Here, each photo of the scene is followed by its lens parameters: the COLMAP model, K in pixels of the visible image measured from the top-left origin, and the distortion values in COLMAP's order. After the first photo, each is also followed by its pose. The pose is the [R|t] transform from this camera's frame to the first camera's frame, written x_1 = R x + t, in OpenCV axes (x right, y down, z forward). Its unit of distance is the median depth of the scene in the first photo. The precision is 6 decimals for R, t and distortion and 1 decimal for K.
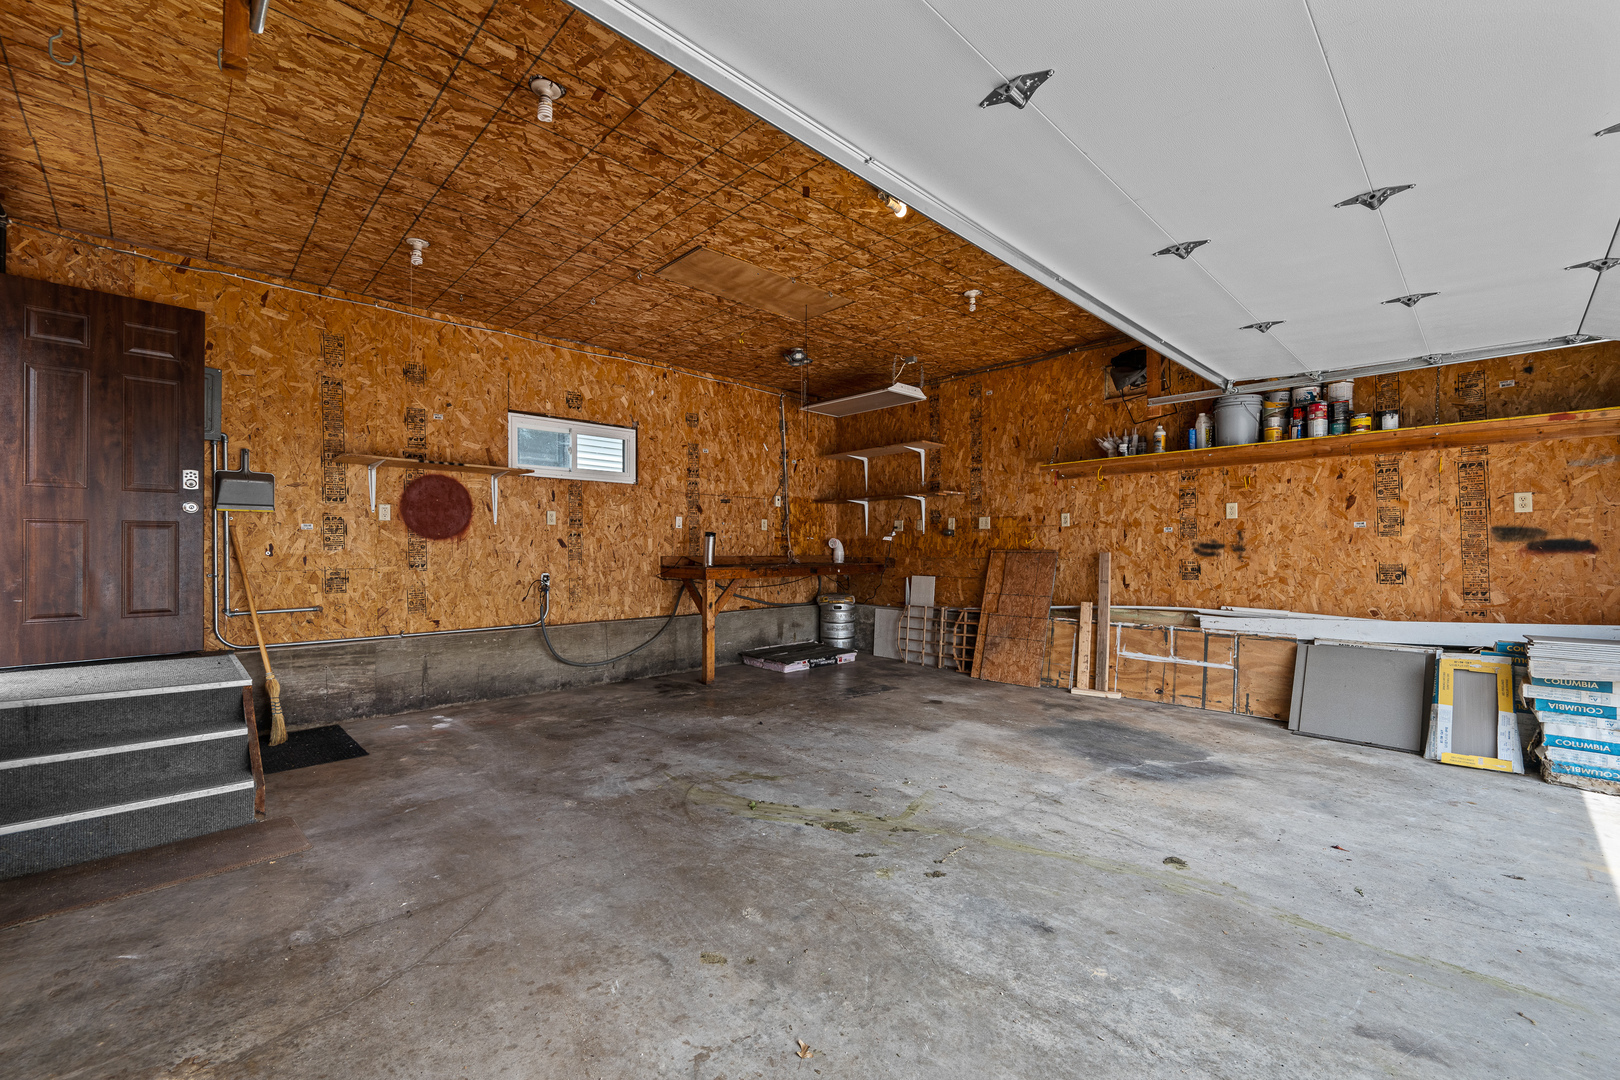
lens RADIAL K [[636.3, 0, 810.0], [0, 636.3, 540.0], [0, 0, 1]] dist [-0.001237, -0.000043]
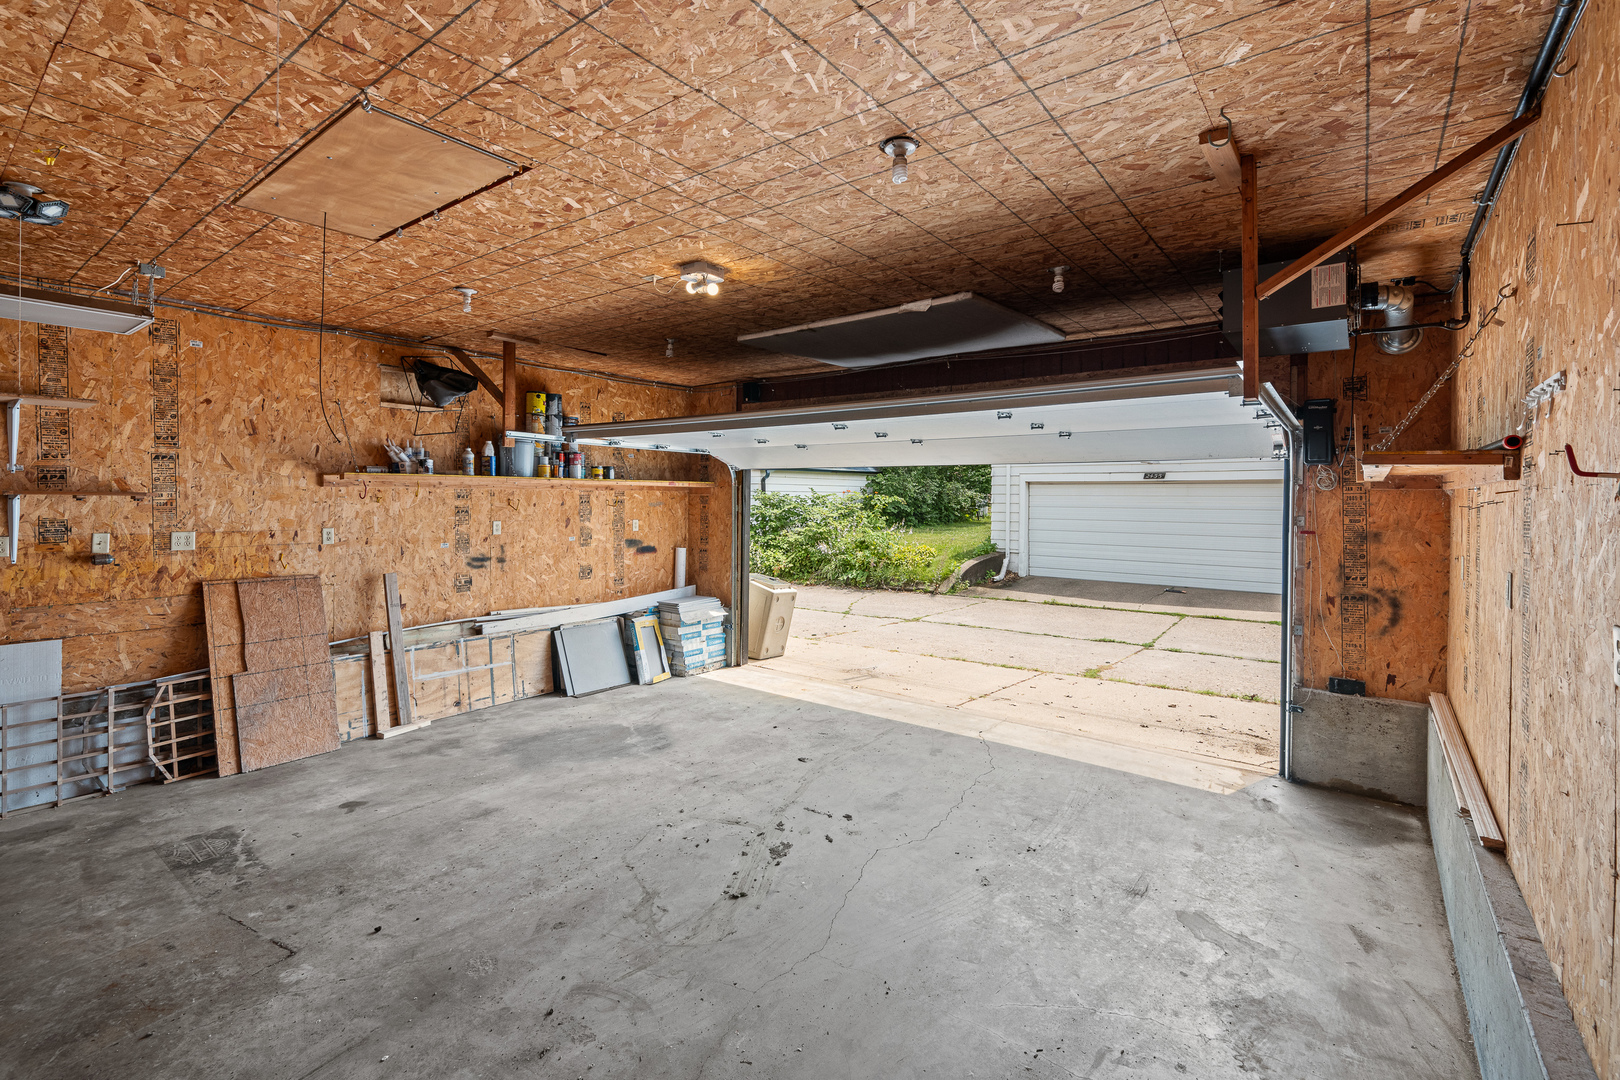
lens RADIAL K [[680.1, 0, 812.0], [0, 680.1, 504.0], [0, 0, 1]] dist [-0.001638, -0.000237]
pose [[-0.095106, 0.001648, 0.995466, -0.725395], [-0.016478, 0.999859, -0.003230, -0.110645], [-0.995331, -0.016710, -0.095066, 0.643932]]
